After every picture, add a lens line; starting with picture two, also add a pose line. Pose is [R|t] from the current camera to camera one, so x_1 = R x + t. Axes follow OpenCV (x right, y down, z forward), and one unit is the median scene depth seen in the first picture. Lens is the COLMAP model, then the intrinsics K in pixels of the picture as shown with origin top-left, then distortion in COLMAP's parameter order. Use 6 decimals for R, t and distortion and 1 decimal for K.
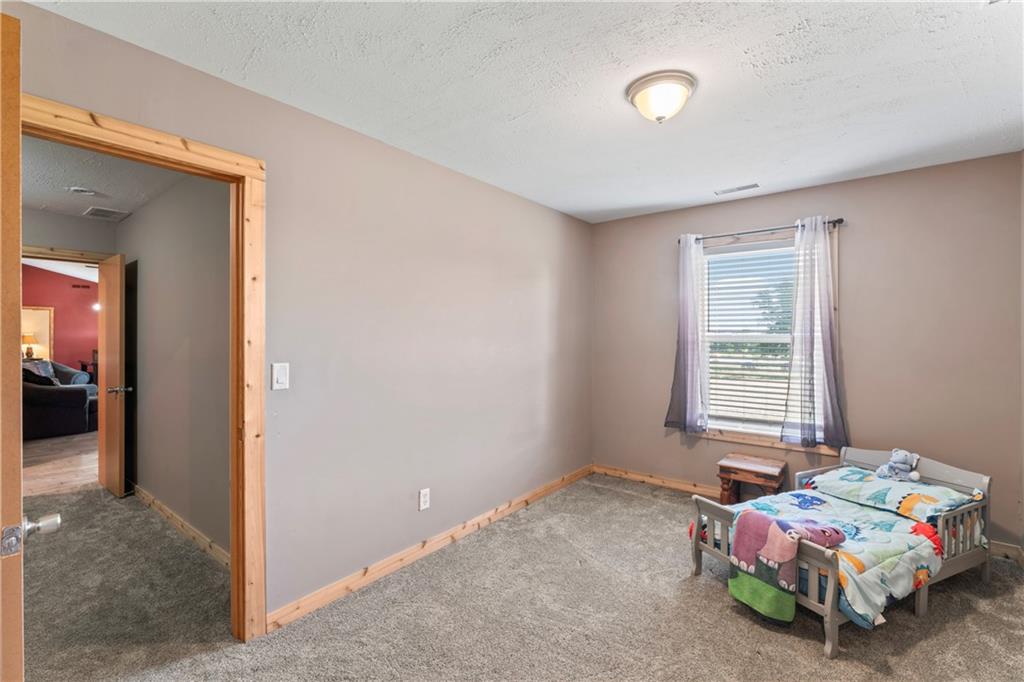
lens RADIAL K [[454.0, 0, 514.2], [0, 454.0, 334.9], [0, 0, 1]] dist [-0.000512, -0.000058]
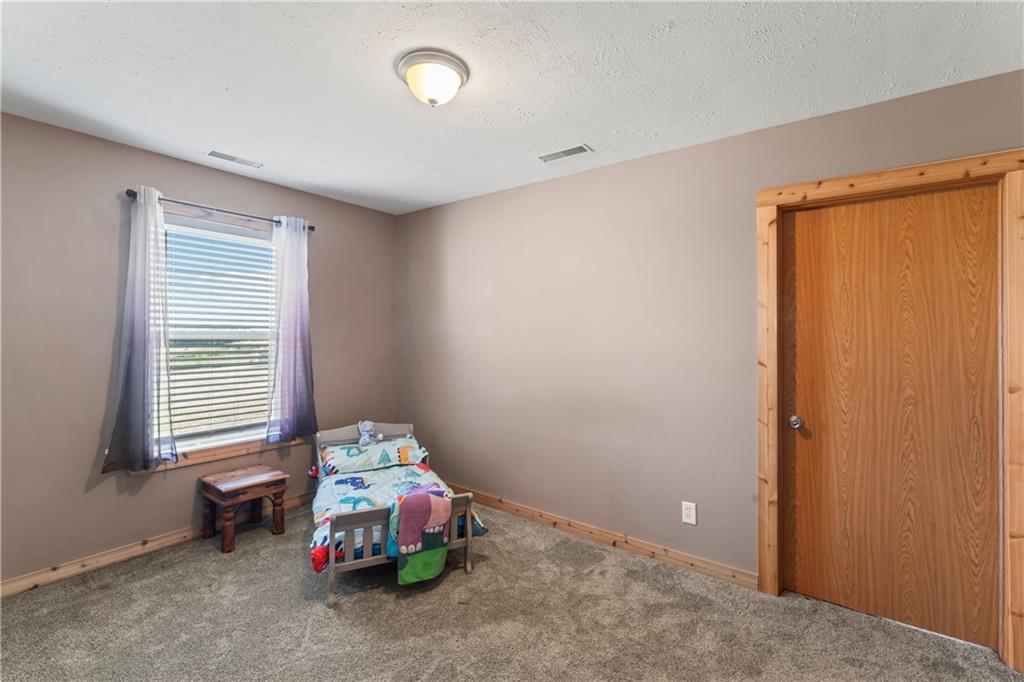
lens RADIAL K [[439.6, 0, 513.2], [0, 439.6, 329.4], [0, 0, 1]] dist [-0.001232, -0.000270]
pose [[-0.010542, 0.011131, 0.999882, -0.313424], [-0.005555, 0.999922, -0.011190, 0.003126], [-0.999929, -0.005673, -0.010479, 0.457420]]
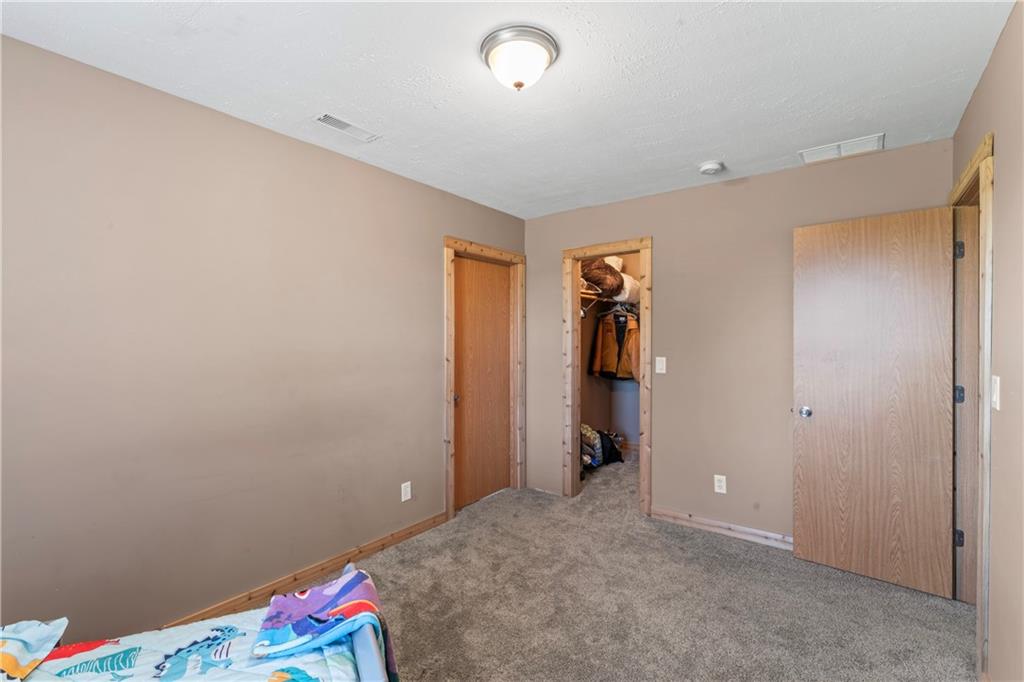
lens RADIAL K [[438.0, 0, 512.0], [0, 438.0, 341.0], [0, 0, 1]] dist [0.000331, 0.000088]
pose [[-0.999513, 0.006148, 0.030609, 0.173397], [0.006320, 0.999965, 0.005537, 0.001265], [-0.030573, 0.005728, -0.999516, 0.991070]]
